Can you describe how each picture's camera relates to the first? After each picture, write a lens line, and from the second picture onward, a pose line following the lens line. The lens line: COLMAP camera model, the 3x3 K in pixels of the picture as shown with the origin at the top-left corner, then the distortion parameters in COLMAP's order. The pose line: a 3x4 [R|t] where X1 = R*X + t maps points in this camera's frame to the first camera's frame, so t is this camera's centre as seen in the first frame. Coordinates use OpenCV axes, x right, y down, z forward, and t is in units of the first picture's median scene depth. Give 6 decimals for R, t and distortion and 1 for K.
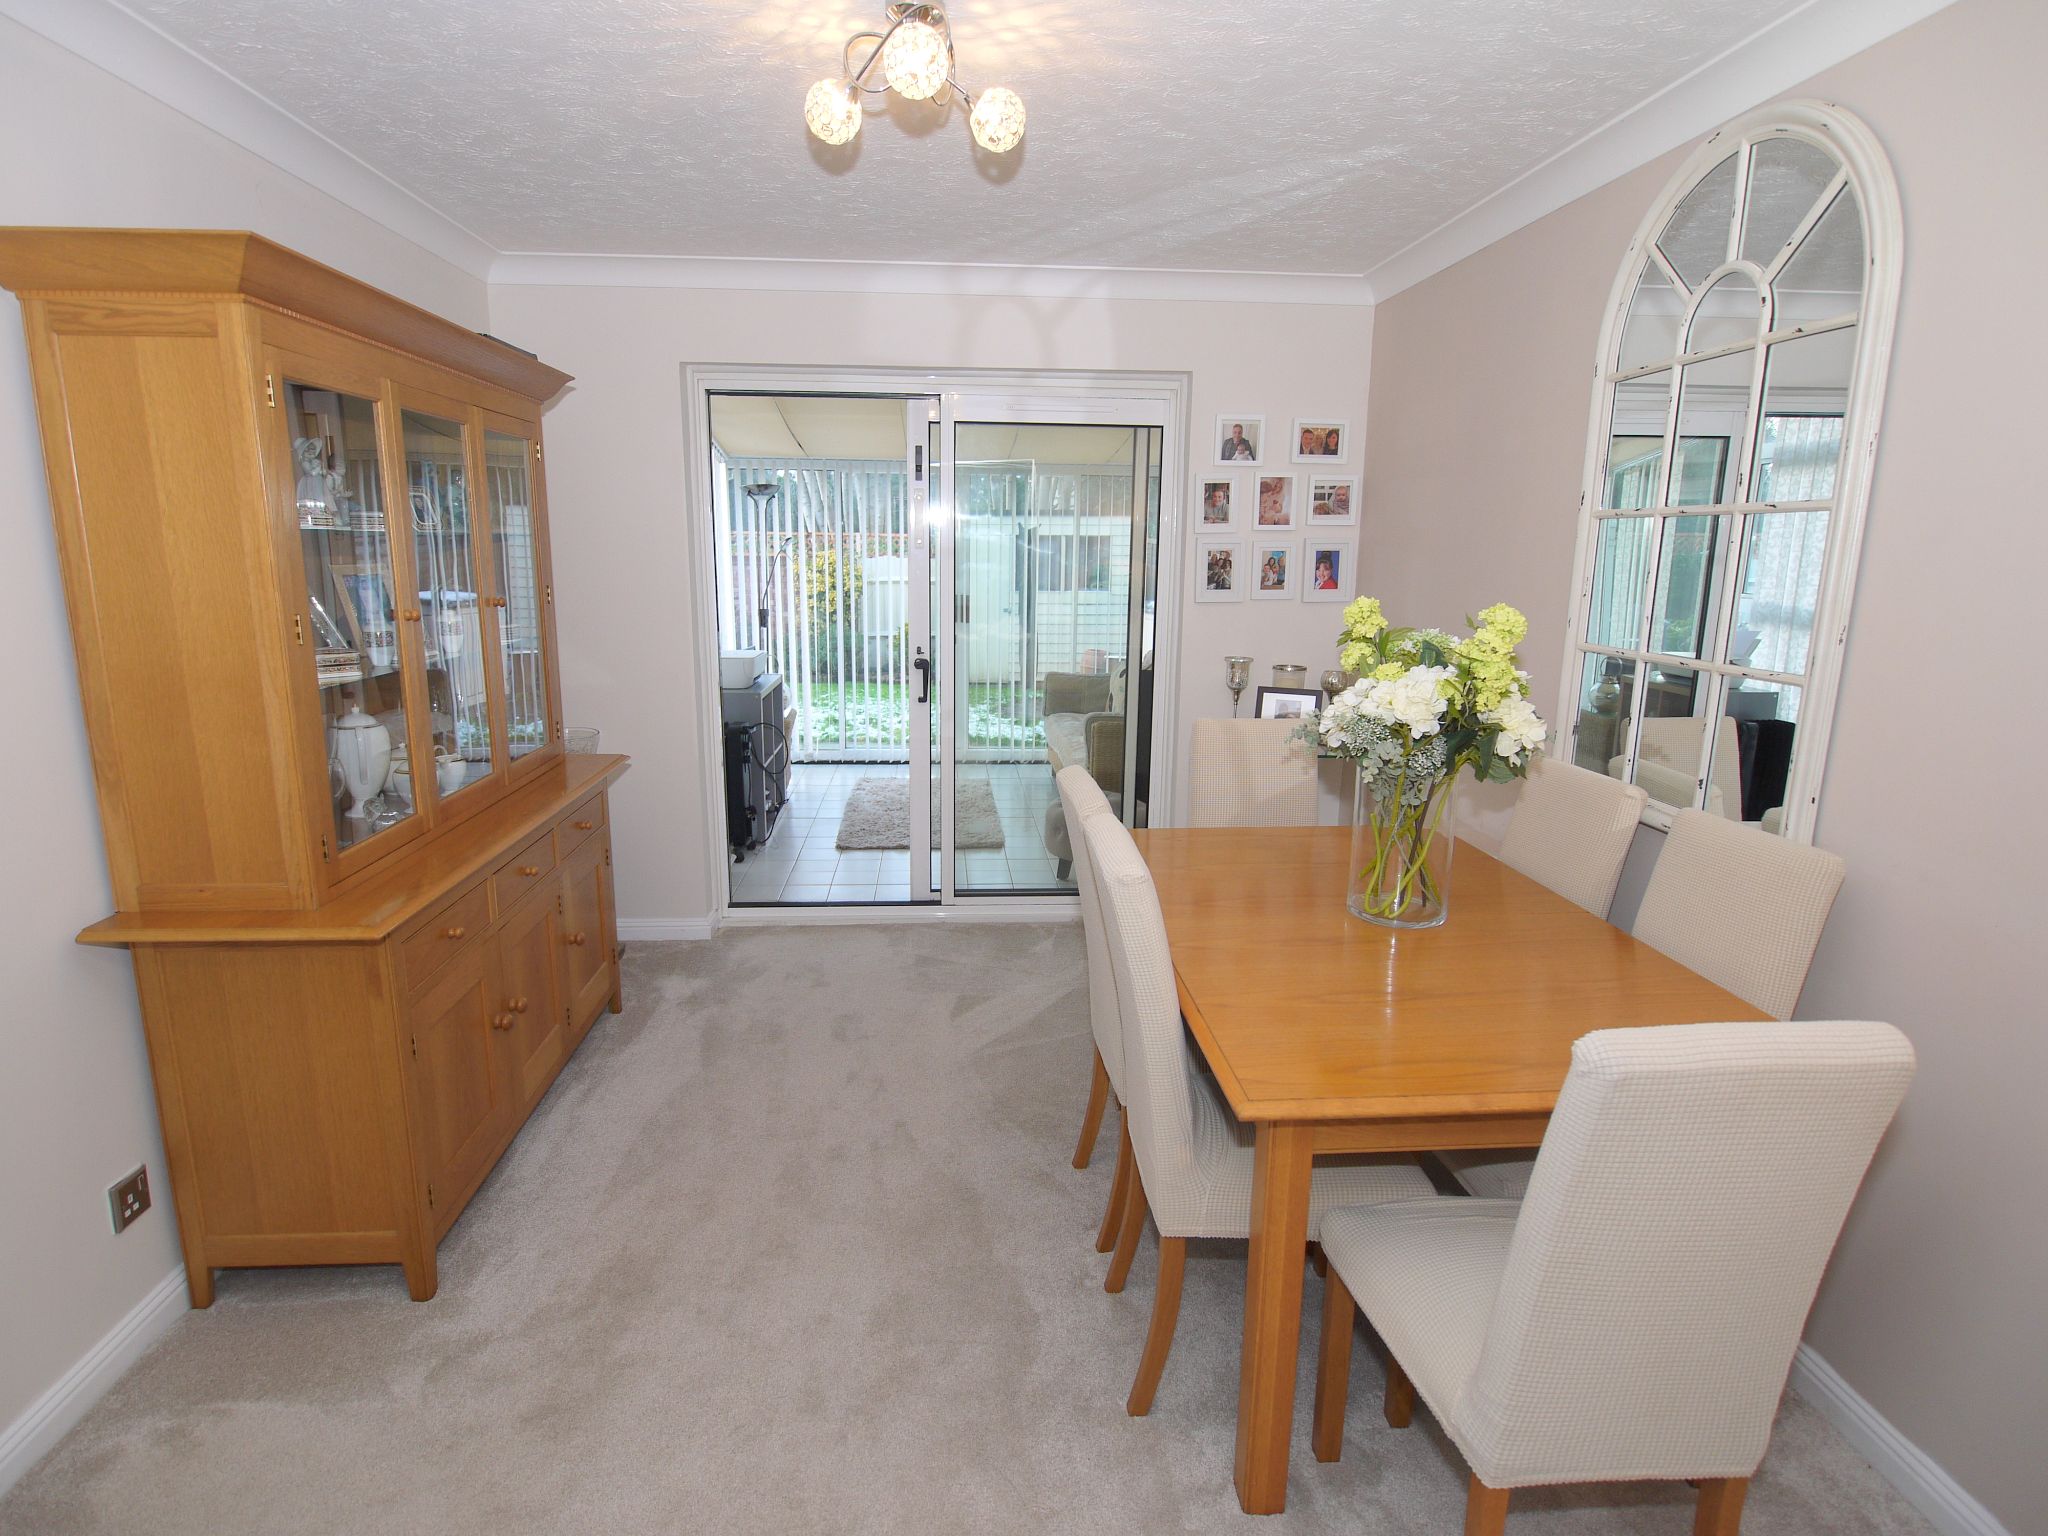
lens RADIAL K [[1092.7, 0, 1022.1], [0, 1092.7, 766.6], [0, 0, 1]] dist [-0.021361, -0.000405]
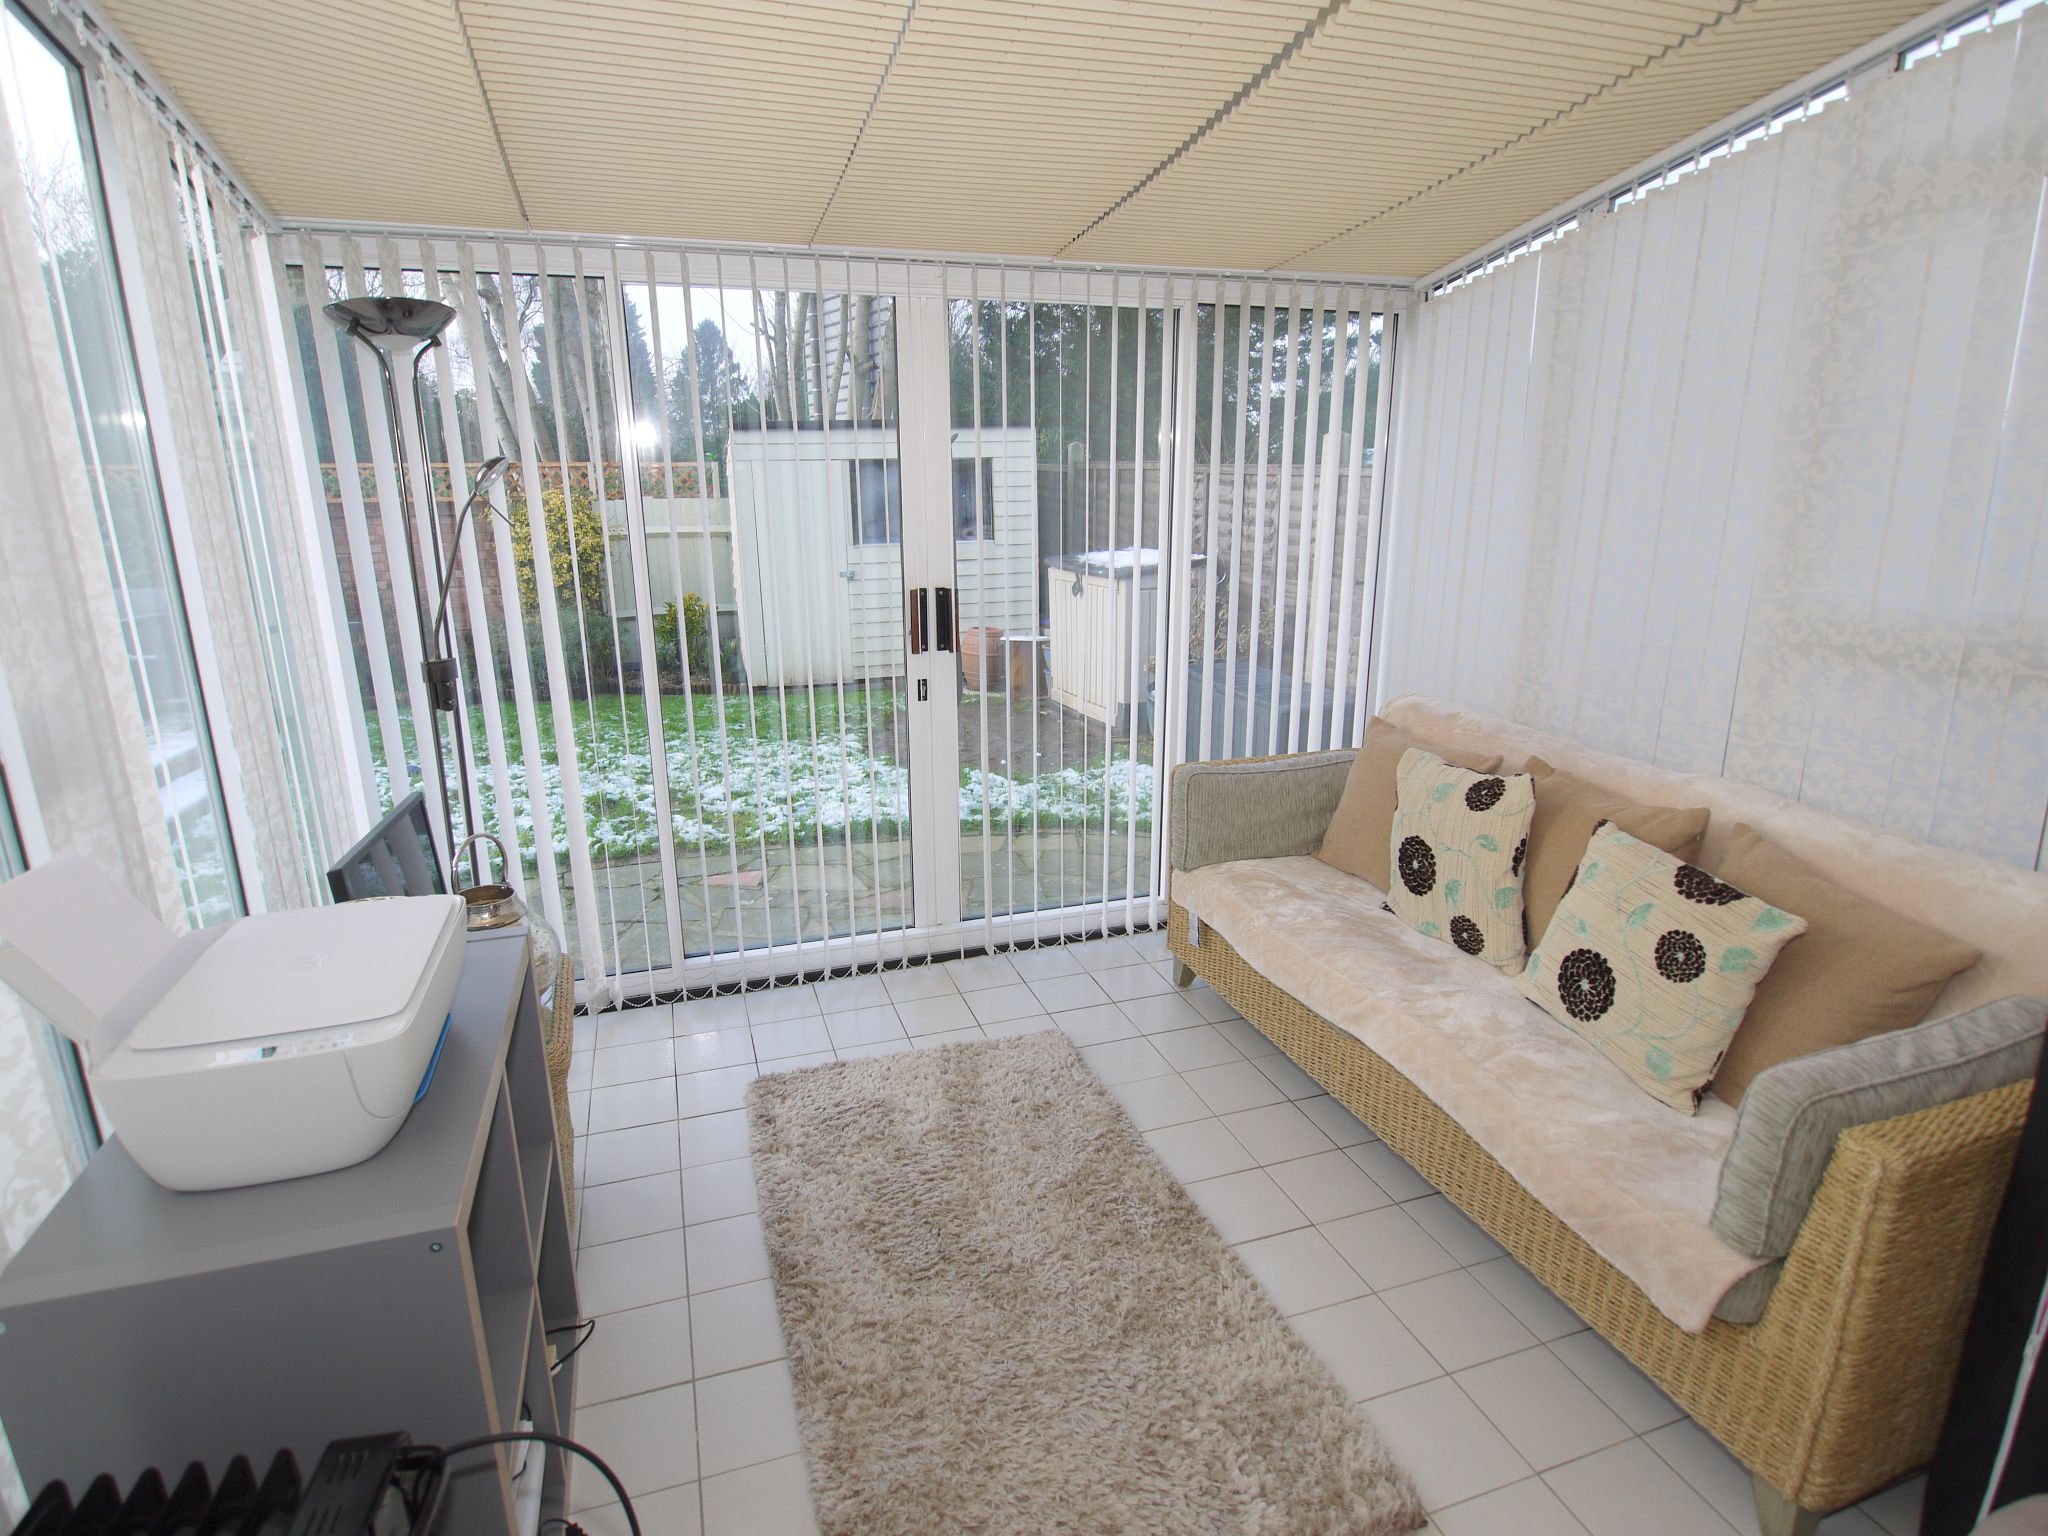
lens RADIAL K [[1092.7, 0, 1023.5], [0, 1092.7, 765.5], [0, 0, 1]] dist [-0.021361, -0.000405]
pose [[0.968910, -0.085590, 0.232137, -0.122544], [0.071413, 0.995070, 0.068821, -0.109710], [-0.236883, -0.050104, 0.970245, 0.544108]]
